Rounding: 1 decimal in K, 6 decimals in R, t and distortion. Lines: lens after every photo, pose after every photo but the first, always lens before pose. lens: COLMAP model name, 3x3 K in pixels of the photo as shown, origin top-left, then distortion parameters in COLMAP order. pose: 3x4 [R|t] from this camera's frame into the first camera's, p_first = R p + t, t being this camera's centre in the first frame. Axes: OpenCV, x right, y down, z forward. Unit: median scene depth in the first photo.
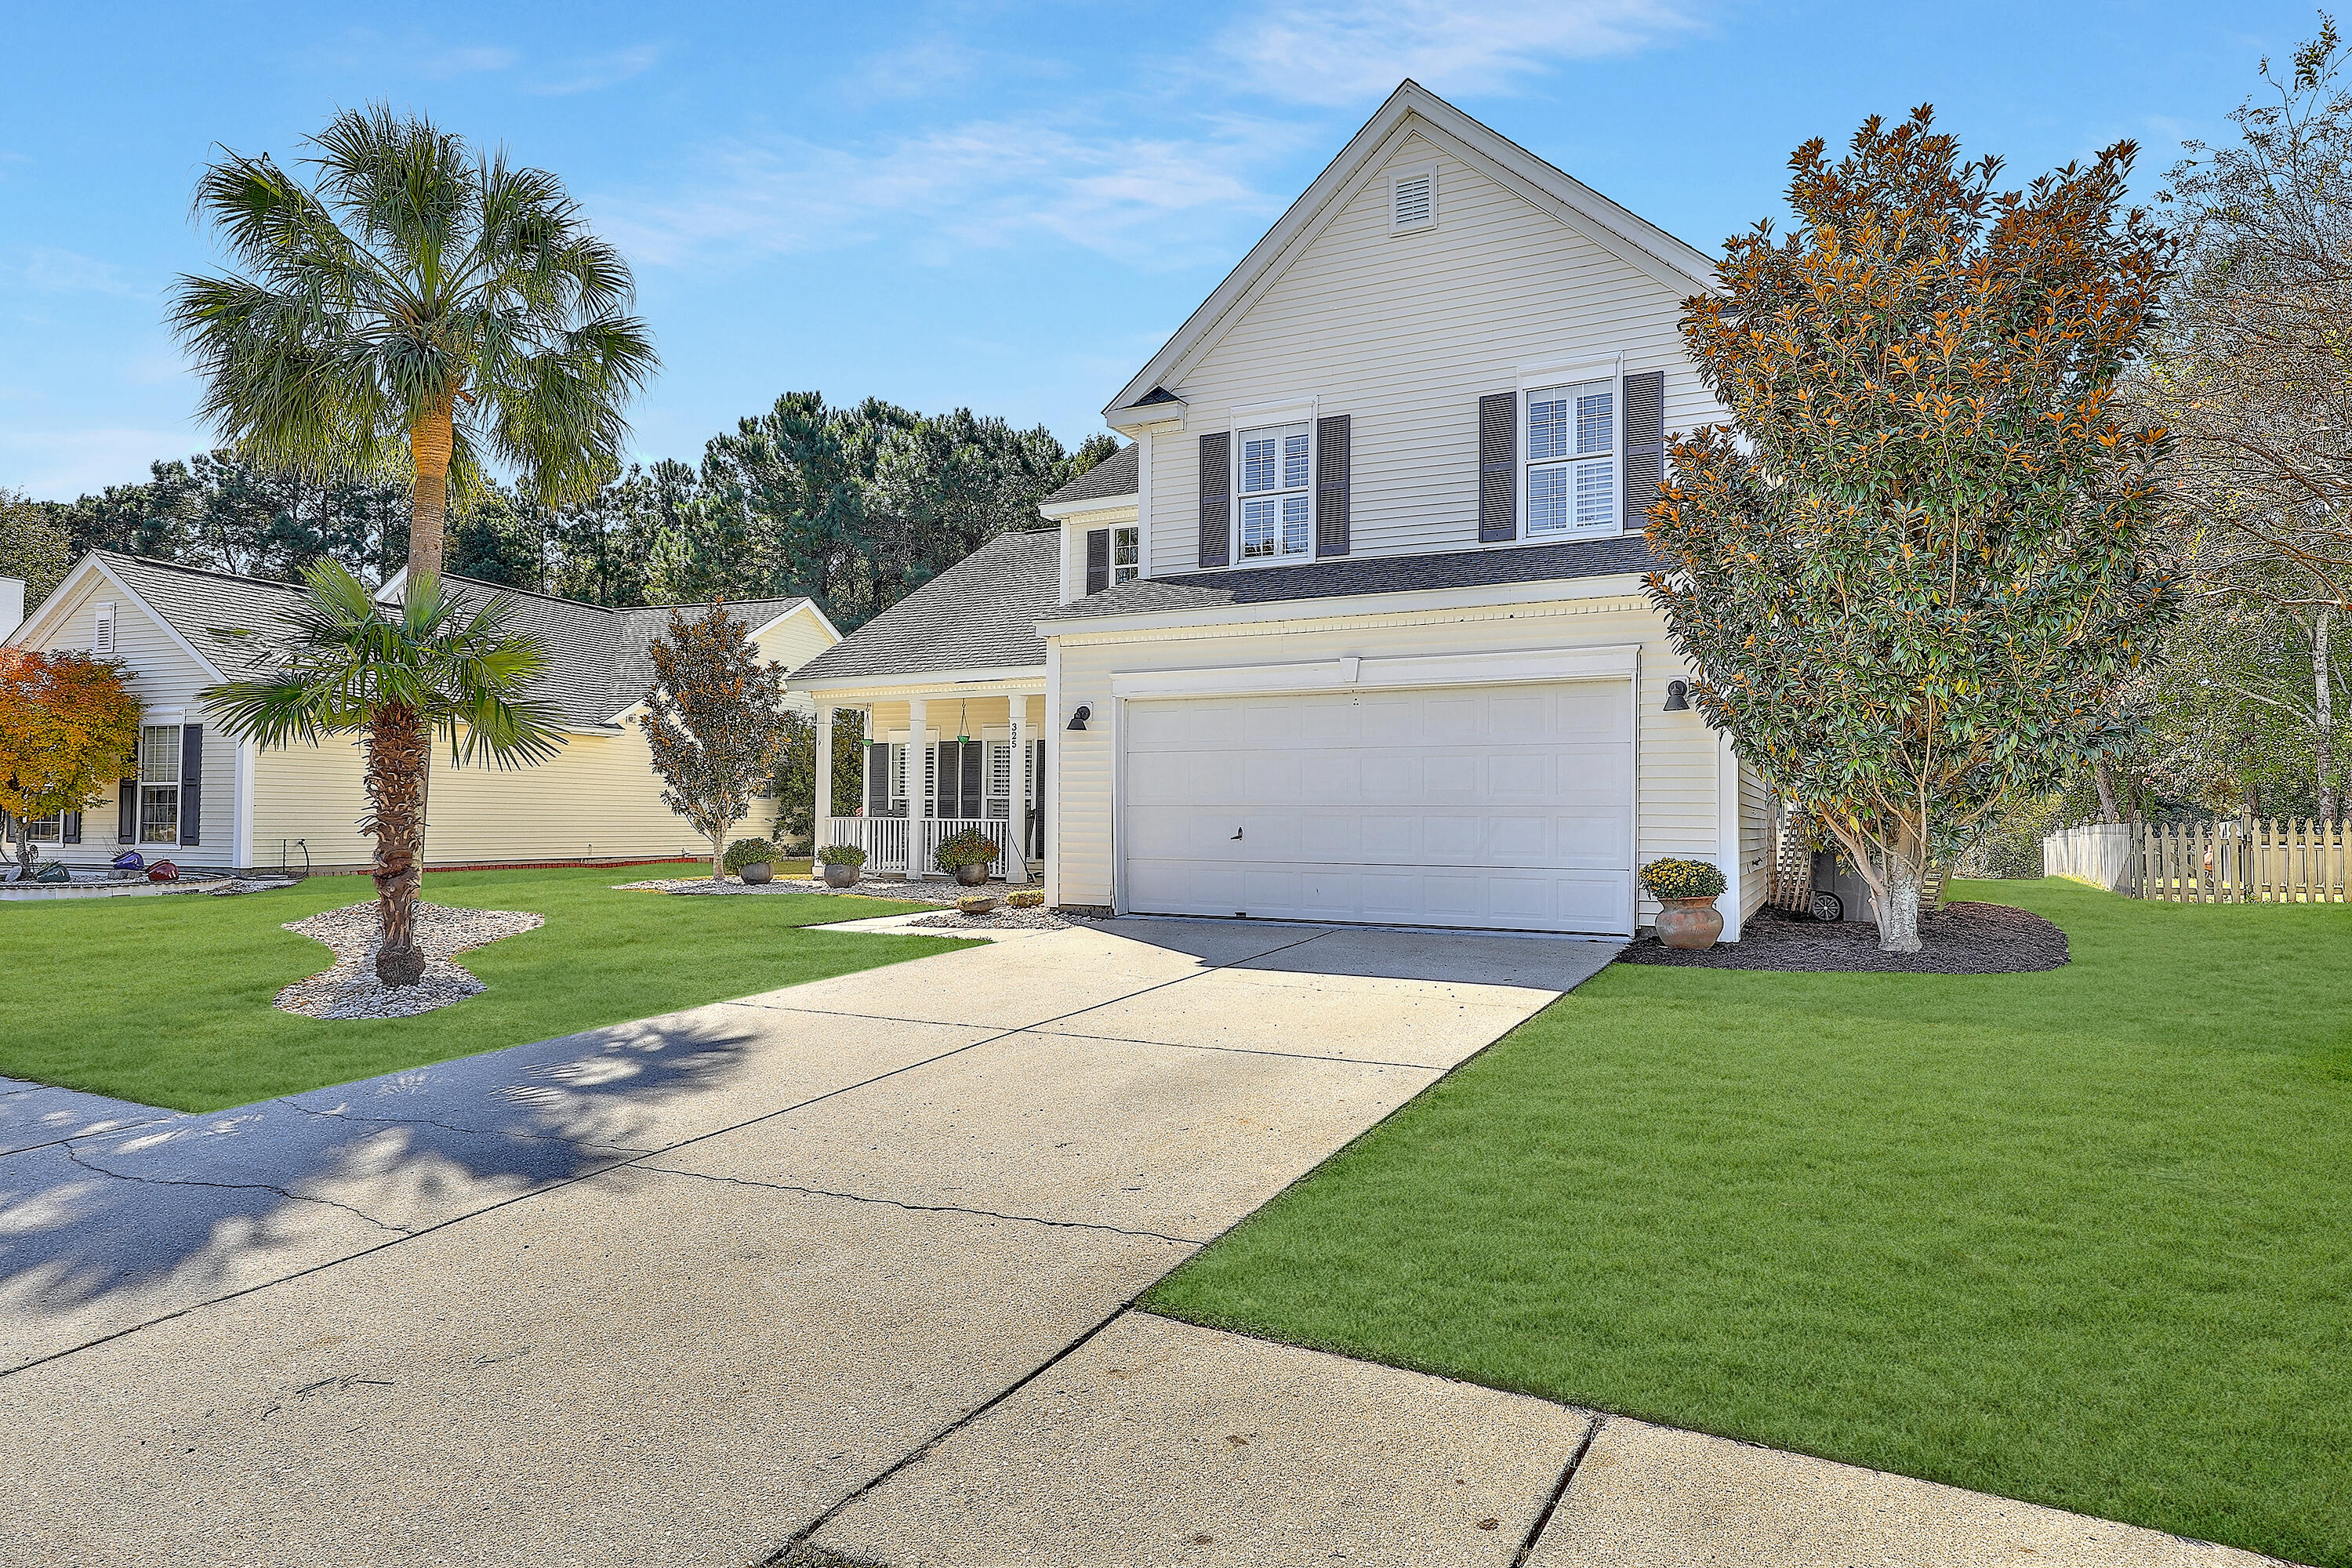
lens RADIAL K [[1302.5, 0, 1187.7], [0, 1302.5, 790.7], [0, 0, 1]] dist [0.004164, 0.000003]
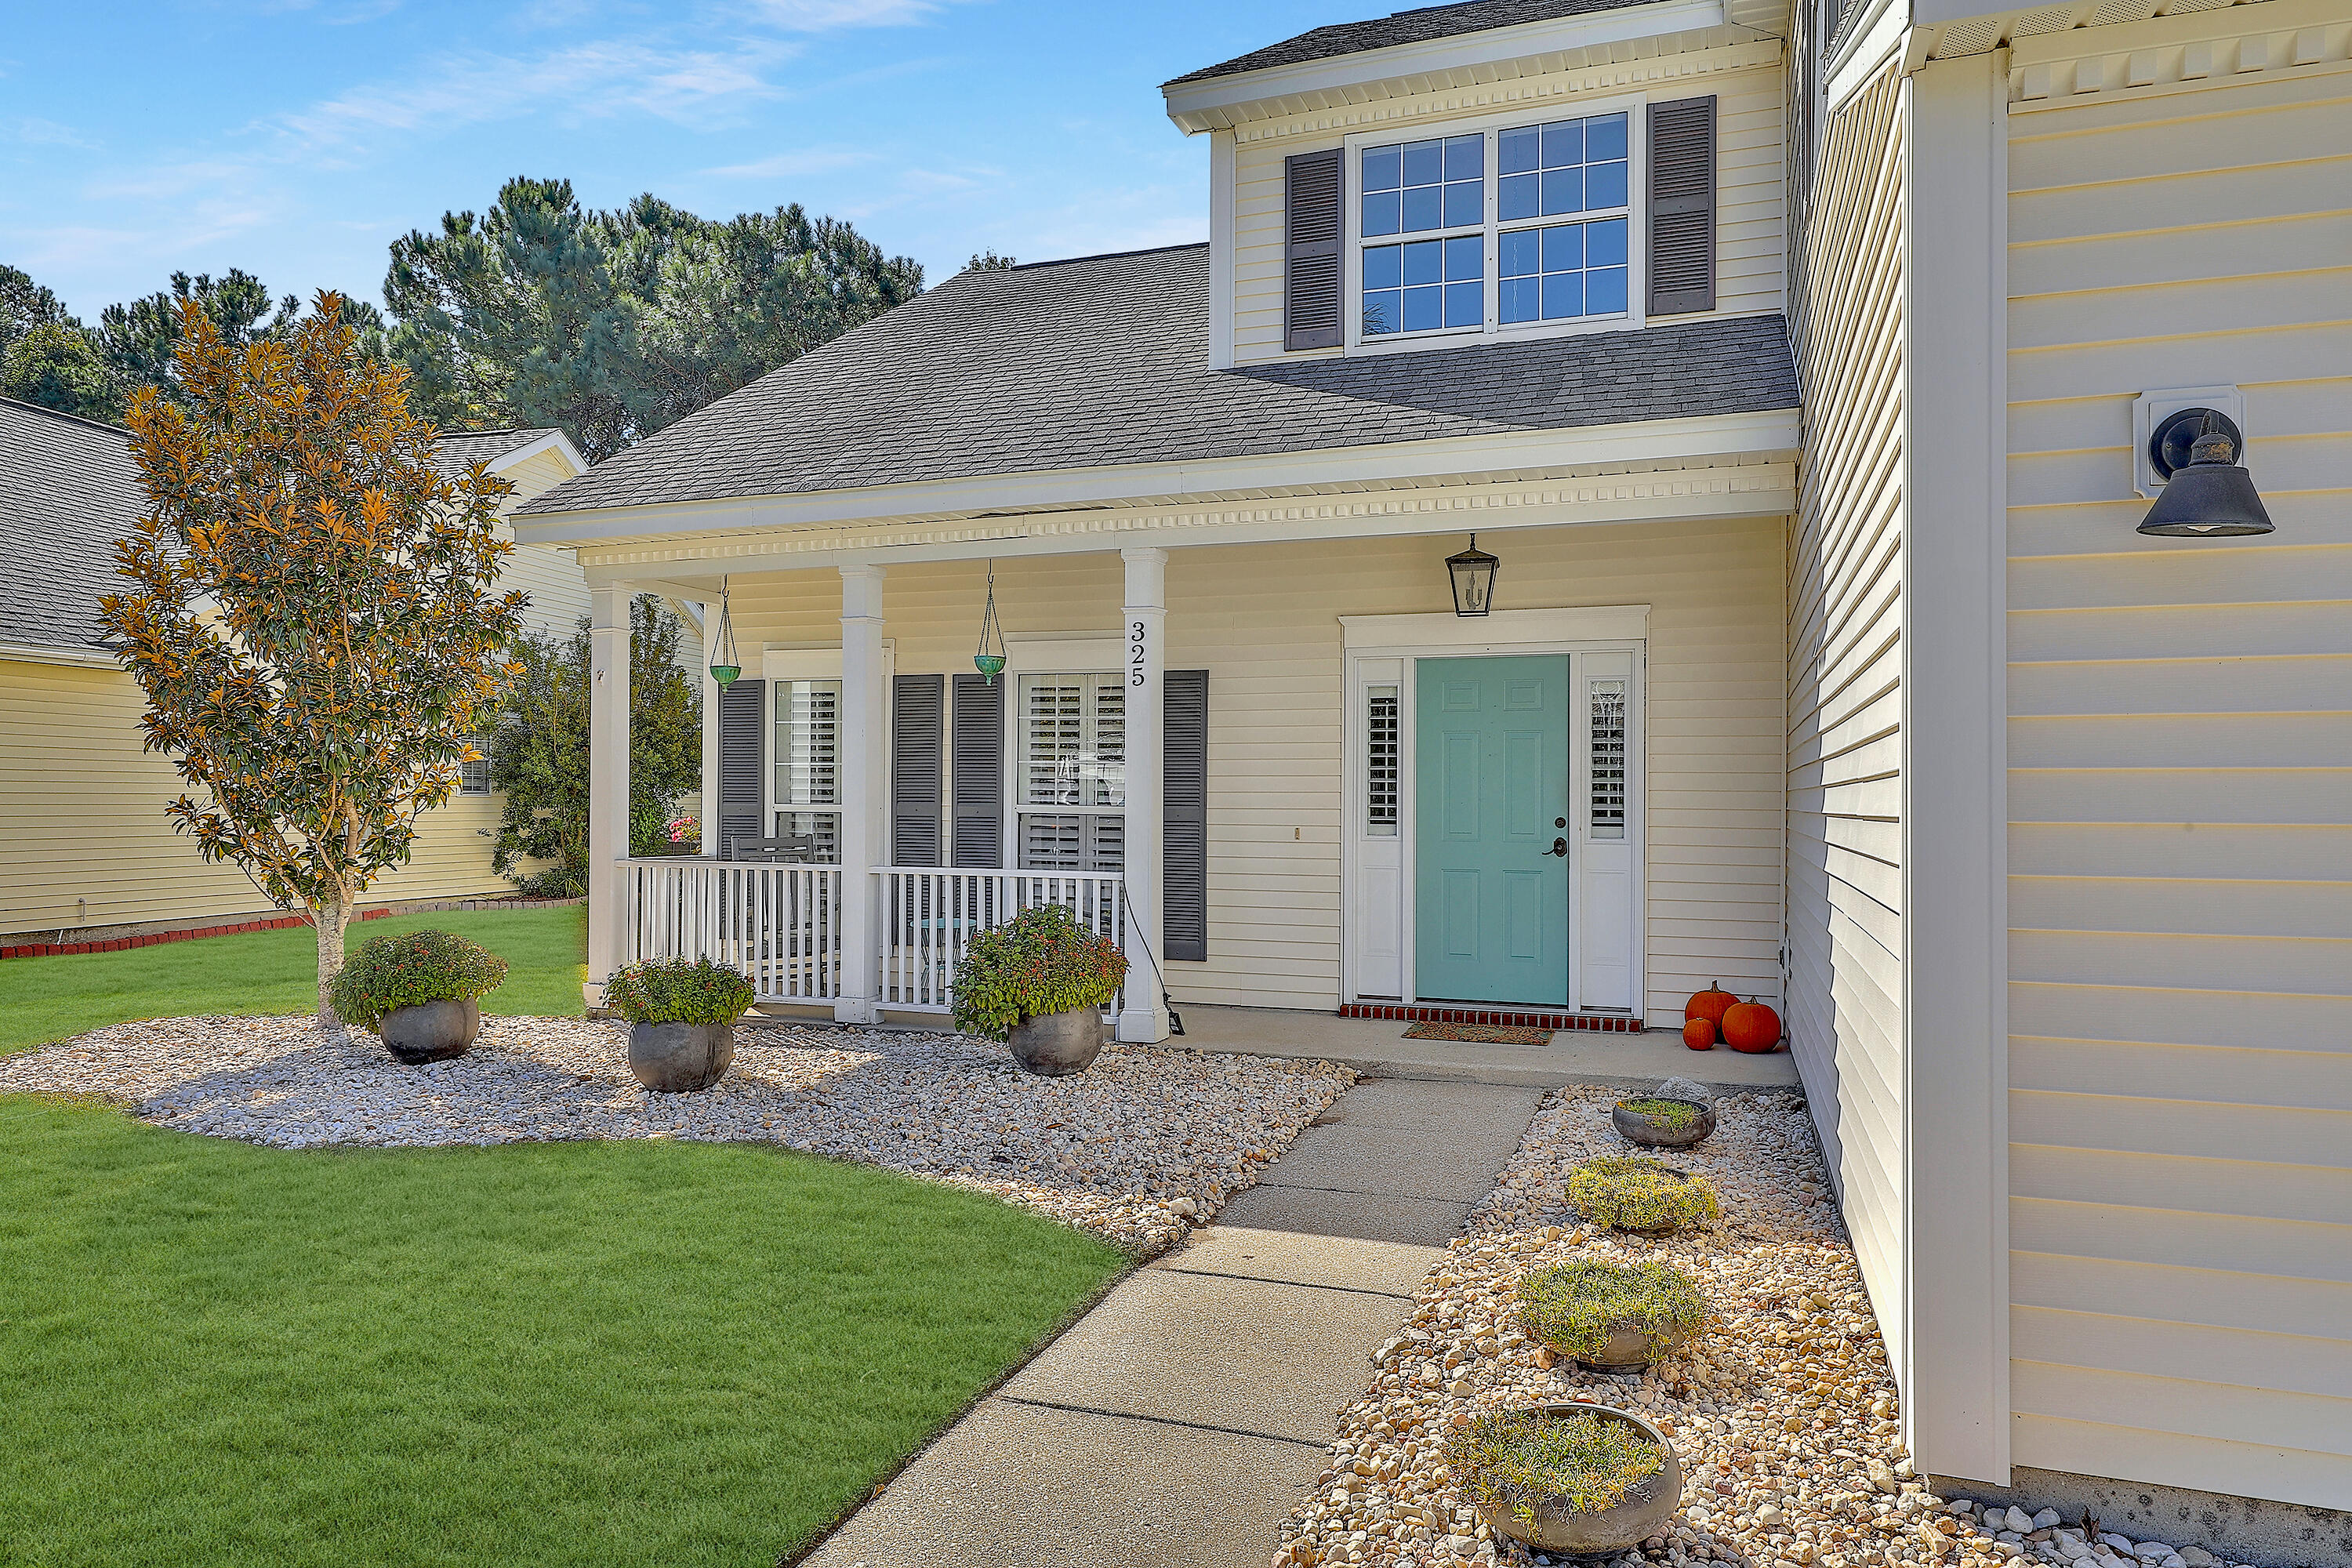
lens RADIAL K [[1486.5, 0, 1196.7], [0, 1486.5, 788.4], [0, 0, 1]] dist [-0.004774, 0.003440]
pose [[0.991986, -0.002182, 0.126327, -0.162877], [-0.000055, 0.999843, 0.017704, -0.010350], [-0.126346, -0.017569, 0.991831, 0.538757]]
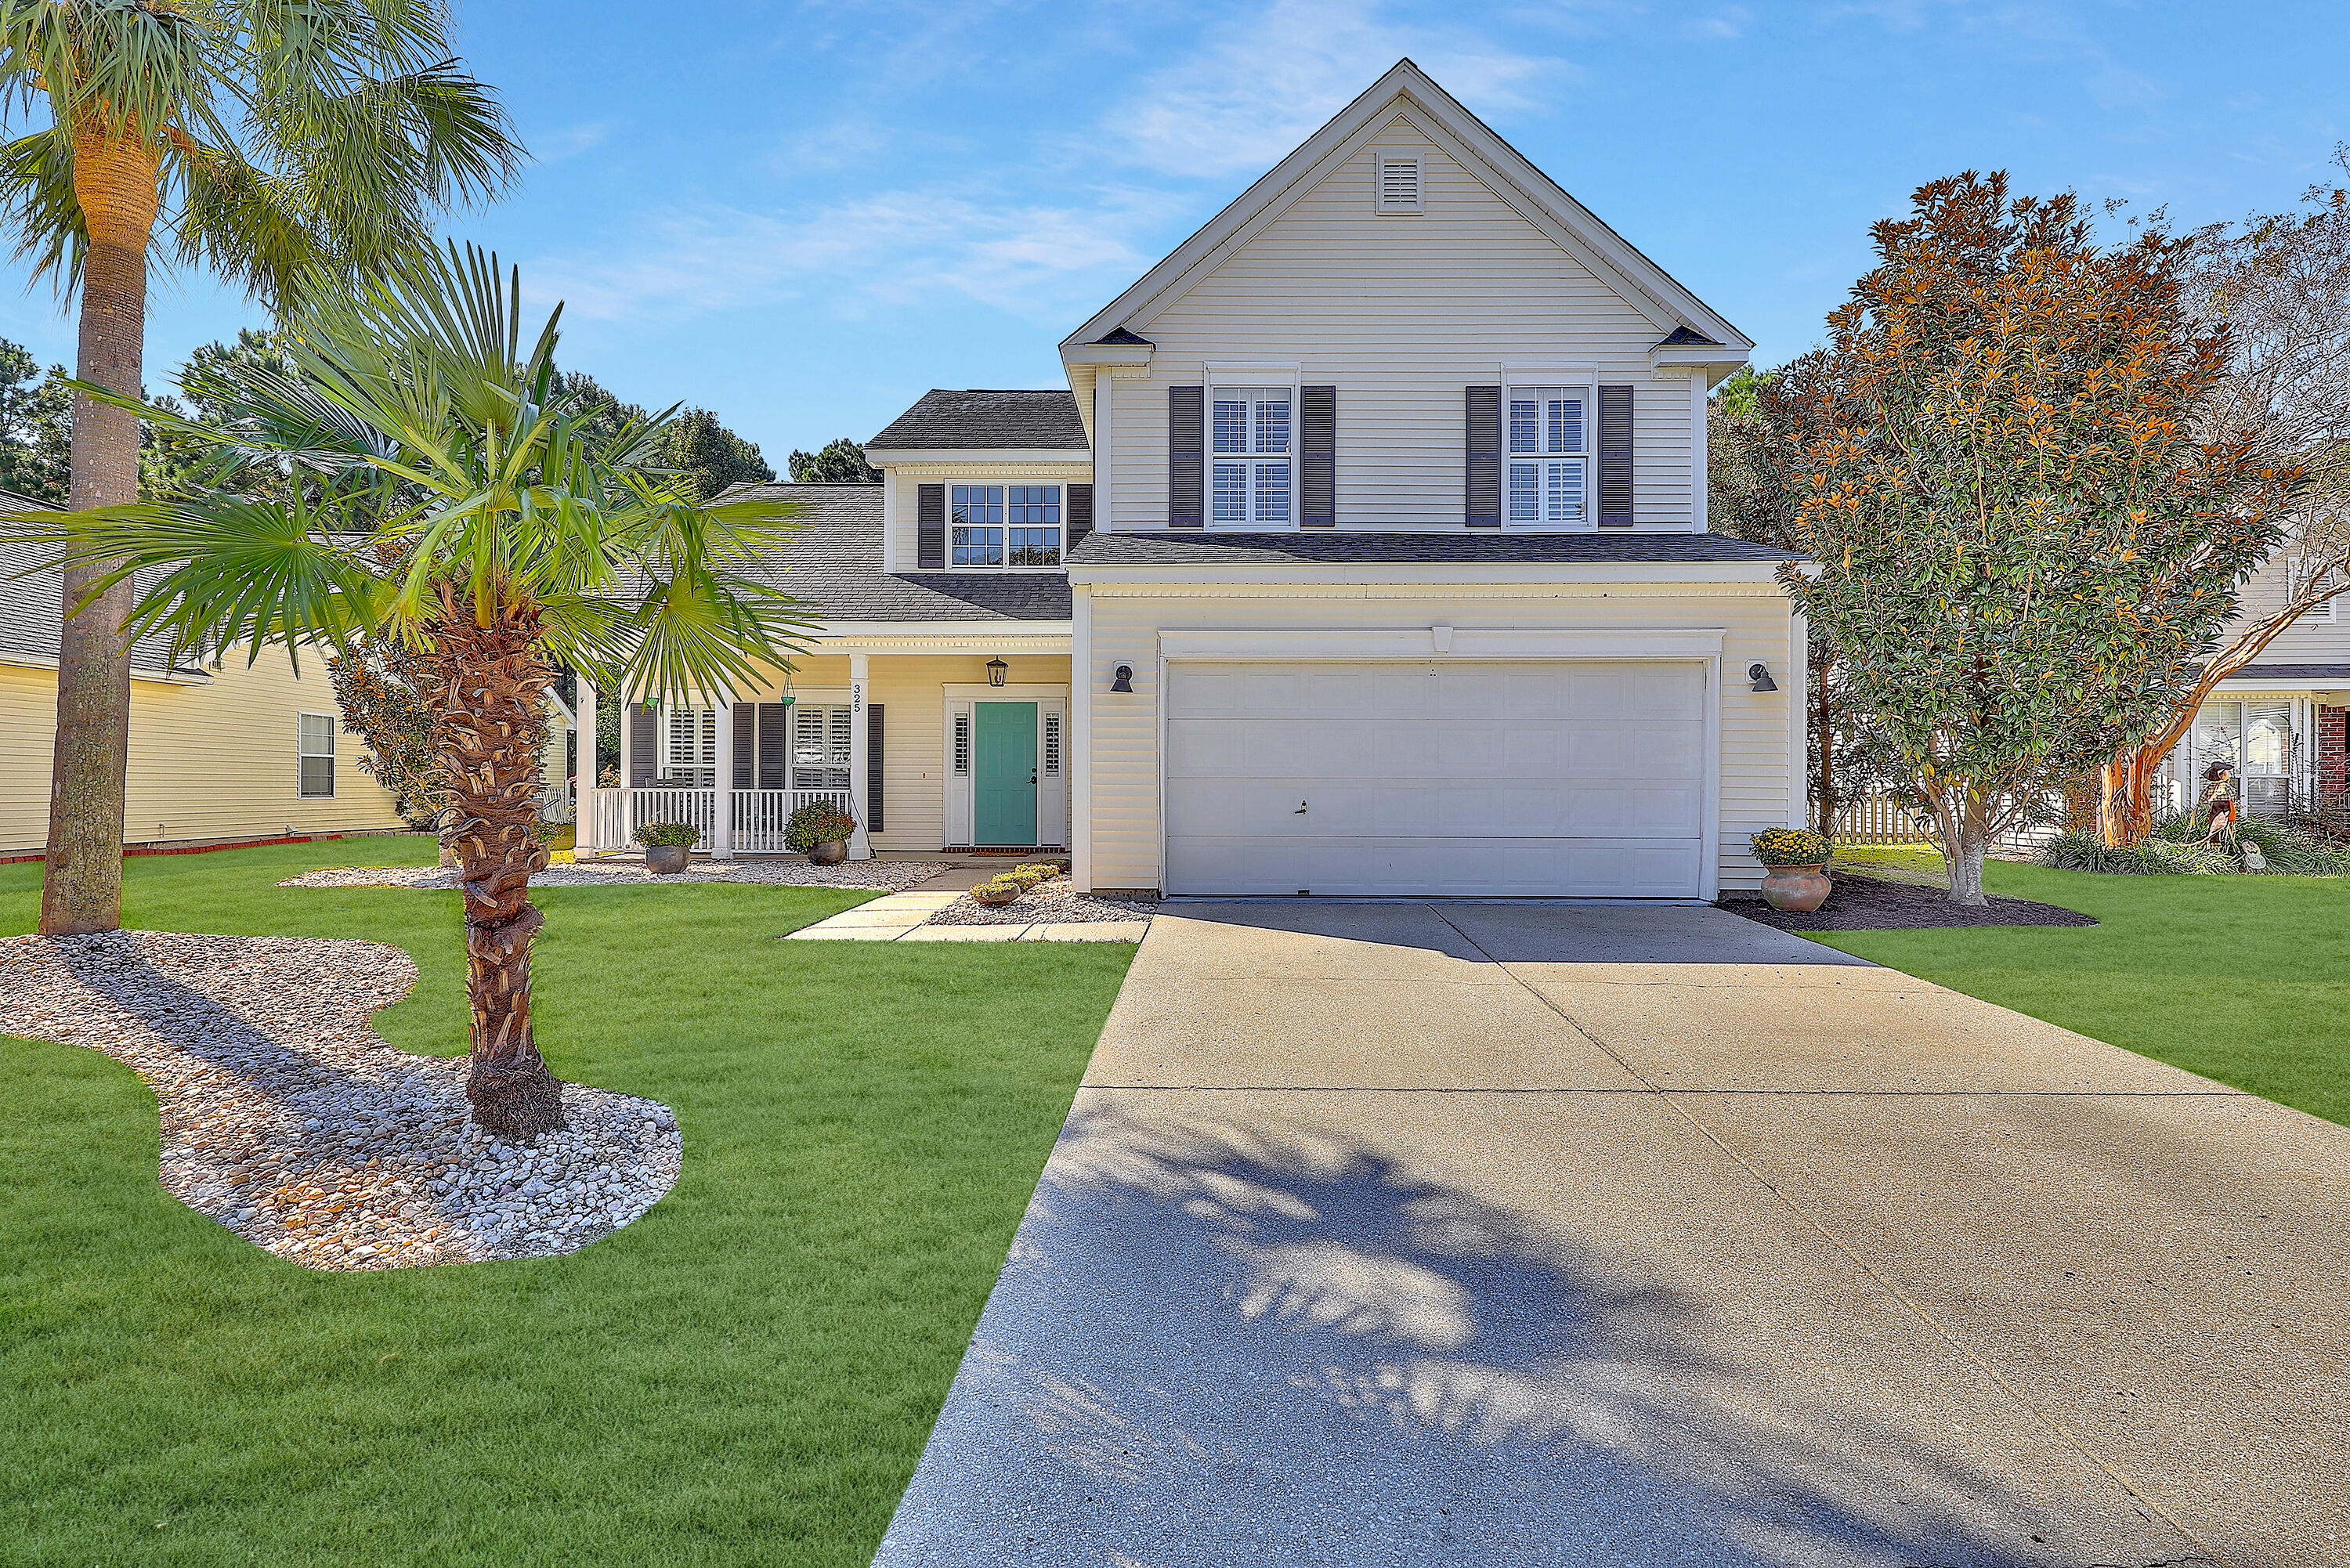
lens RADIAL K [[1057.9, 0, 1181.1], [0, 1057.9, 785.3], [0, 0, 1]] dist [0.001459, 0.000097]
pose [[0.901551, -0.004491, 0.432650, -0.237658], [-0.006480, 0.999694, 0.023880, -0.000599], [-0.432624, -0.024333, 0.901246, 0.220079]]
